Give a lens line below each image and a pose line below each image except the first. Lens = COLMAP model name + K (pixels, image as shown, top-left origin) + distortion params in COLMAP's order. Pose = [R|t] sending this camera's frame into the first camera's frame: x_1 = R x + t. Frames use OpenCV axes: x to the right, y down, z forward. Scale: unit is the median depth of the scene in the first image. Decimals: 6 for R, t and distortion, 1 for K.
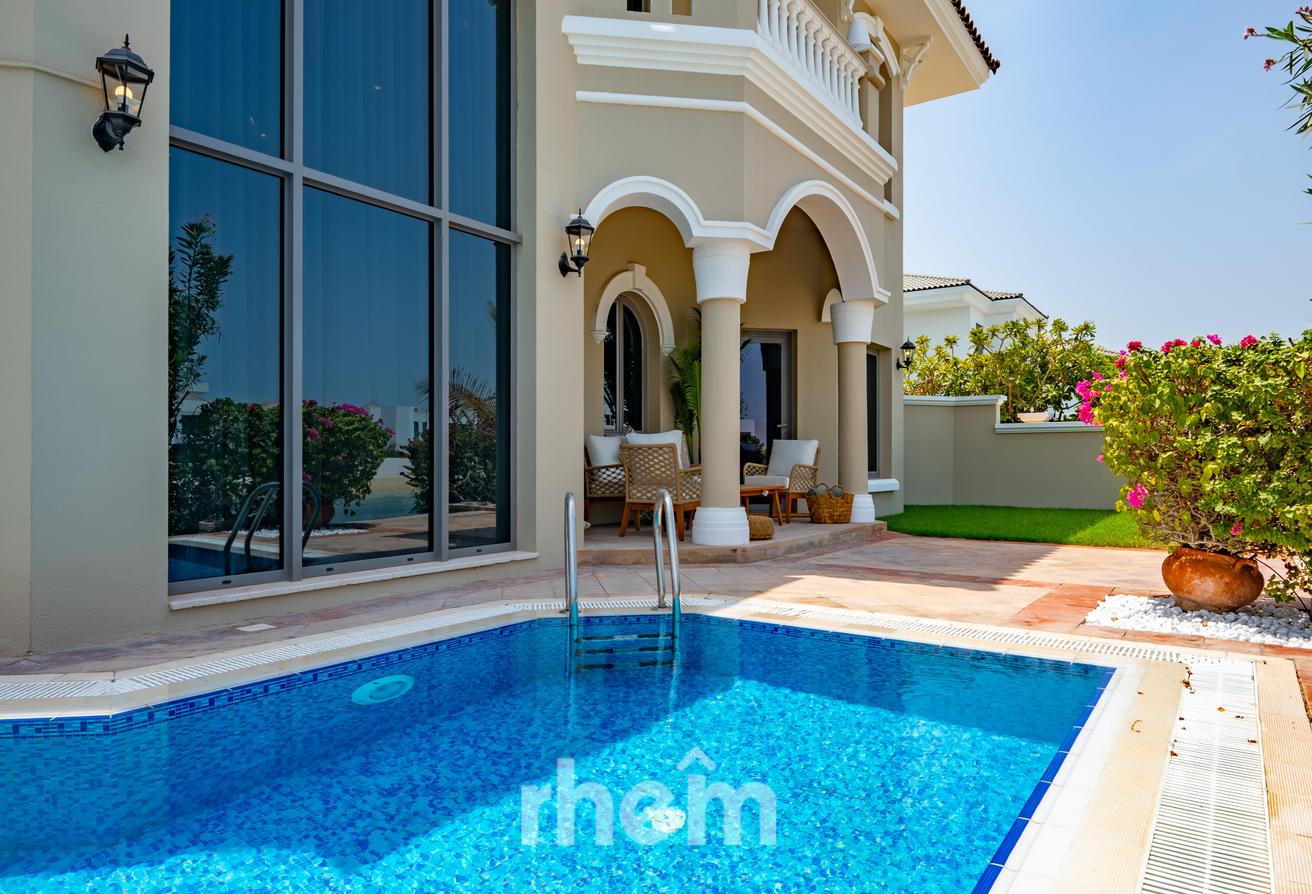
lens RADIAL K [[814.7, 0, 656.9], [0, 814.7, 452.0], [0, 0, 1]] dist [0.009132, -0.001565]
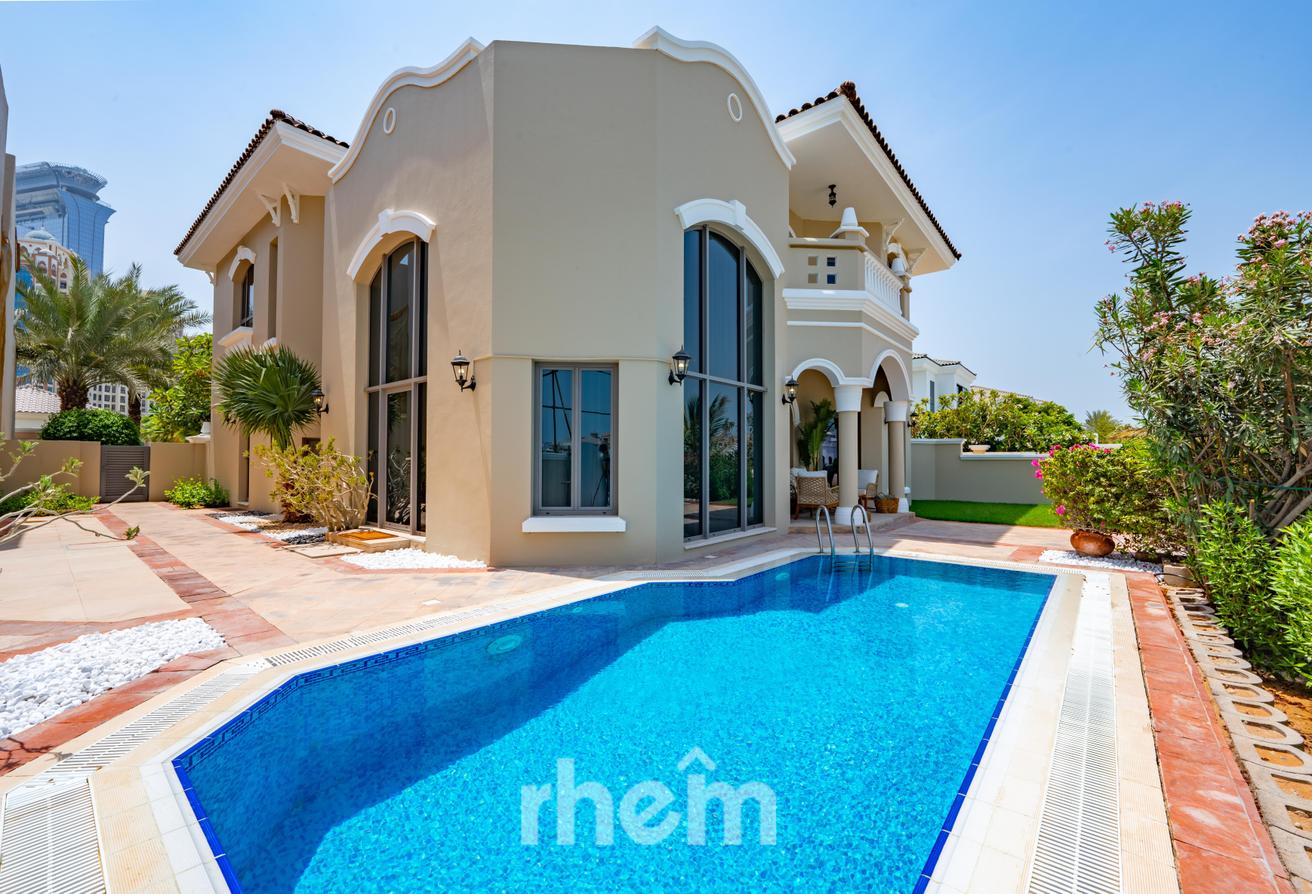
lens RADIAL K [[529.3, 0, 654.2], [0, 529.3, 448.0], [0, 0, 1]] dist [-0.002128, -0.000071]
pose [[0.995960, -0.000913, -0.089797, -0.350130], [-0.000299, 0.999909, -0.013485, -0.078935], [0.089801, 0.013458, 0.995869, -0.502337]]
